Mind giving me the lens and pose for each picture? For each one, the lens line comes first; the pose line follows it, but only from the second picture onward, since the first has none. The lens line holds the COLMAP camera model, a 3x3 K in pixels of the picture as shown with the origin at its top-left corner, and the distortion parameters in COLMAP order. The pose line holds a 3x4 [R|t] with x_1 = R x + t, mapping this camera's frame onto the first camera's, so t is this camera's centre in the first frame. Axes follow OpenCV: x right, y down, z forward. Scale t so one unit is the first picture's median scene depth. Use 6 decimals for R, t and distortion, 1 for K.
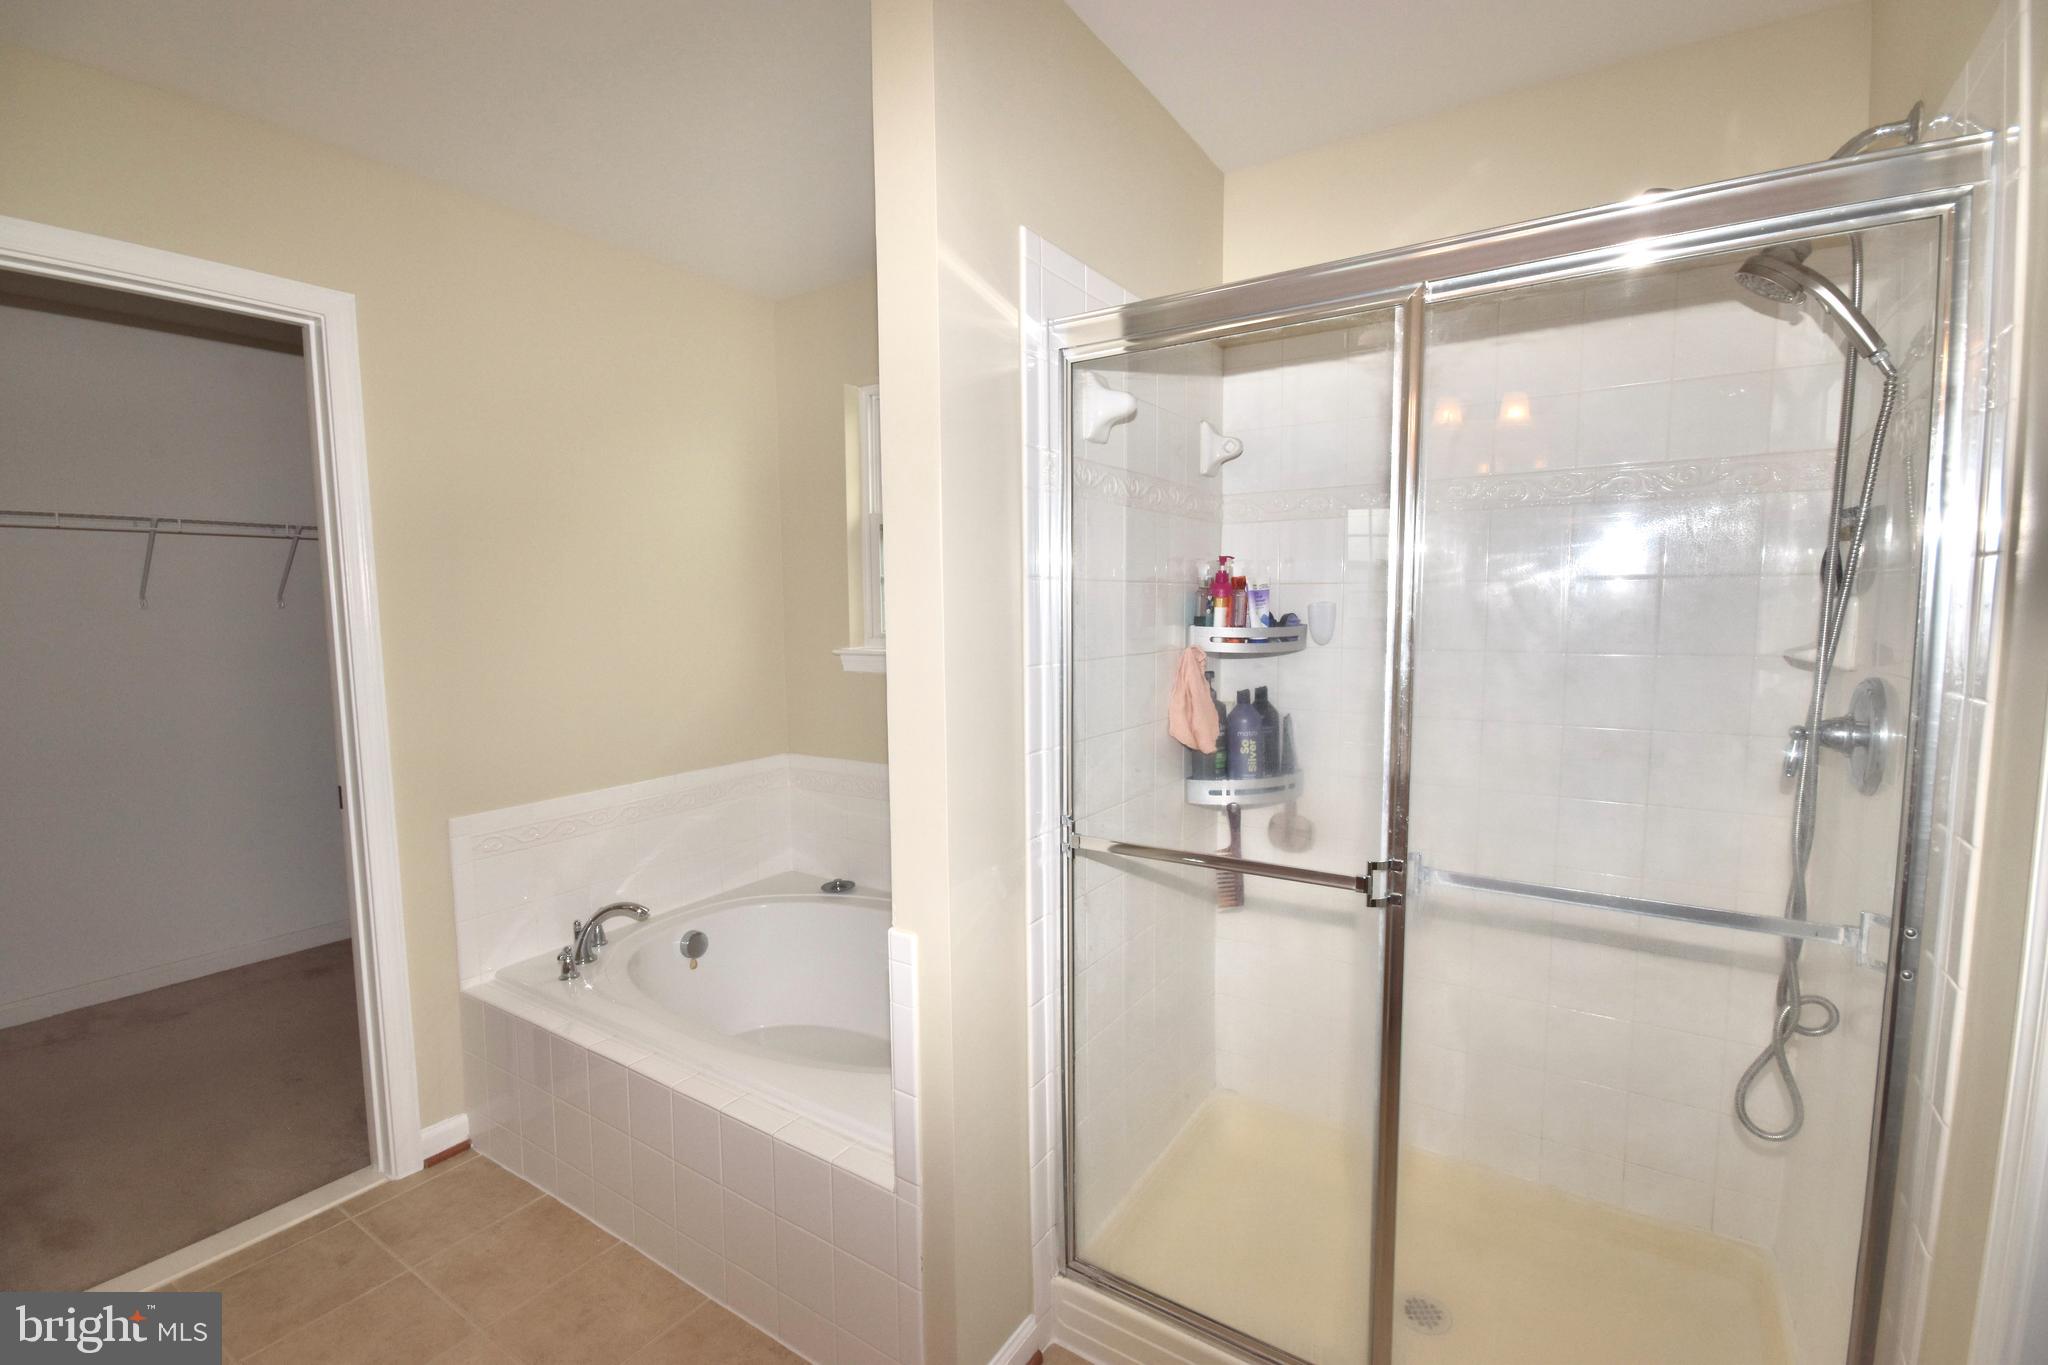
lens RADIAL K [[895.1, 0, 1022.5], [0, 895.1, 686.2], [0, 0, 1]] dist [-0.003010, -0.006856]
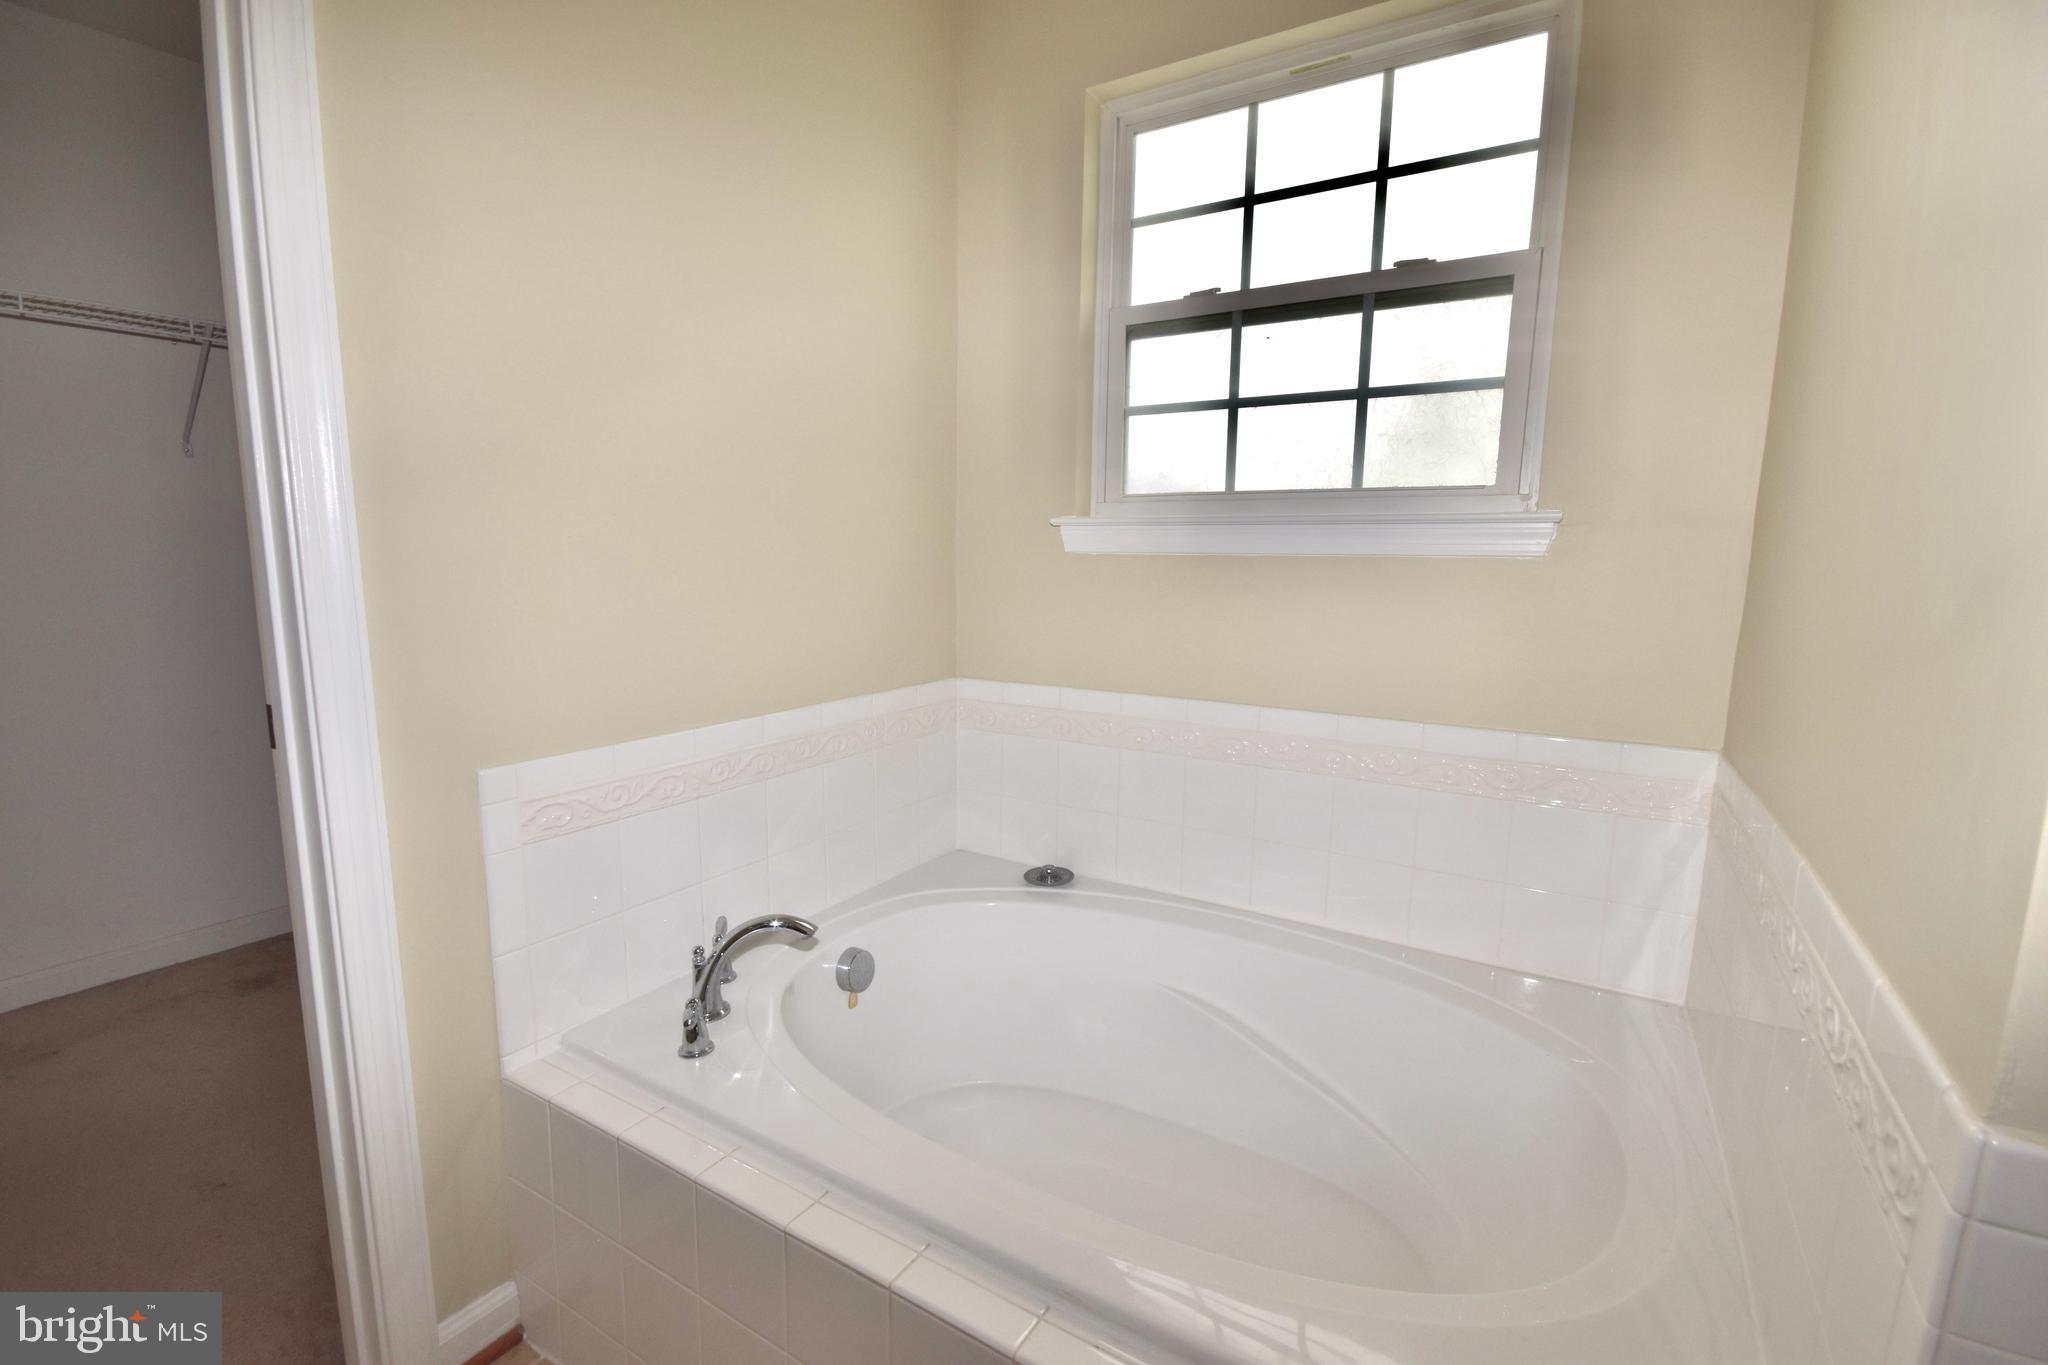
lens RADIAL K [[895.1, 0, 1021.7], [0, 895.1, 685.2], [0, 0, 1]] dist [-0.003010, -0.006856]
pose [[0.999074, 0.008536, 0.042173, -0.314374], [-0.010353, 0.999019, 0.043051, 0.064579], [-0.041764, -0.043448, 0.998182, 0.417506]]
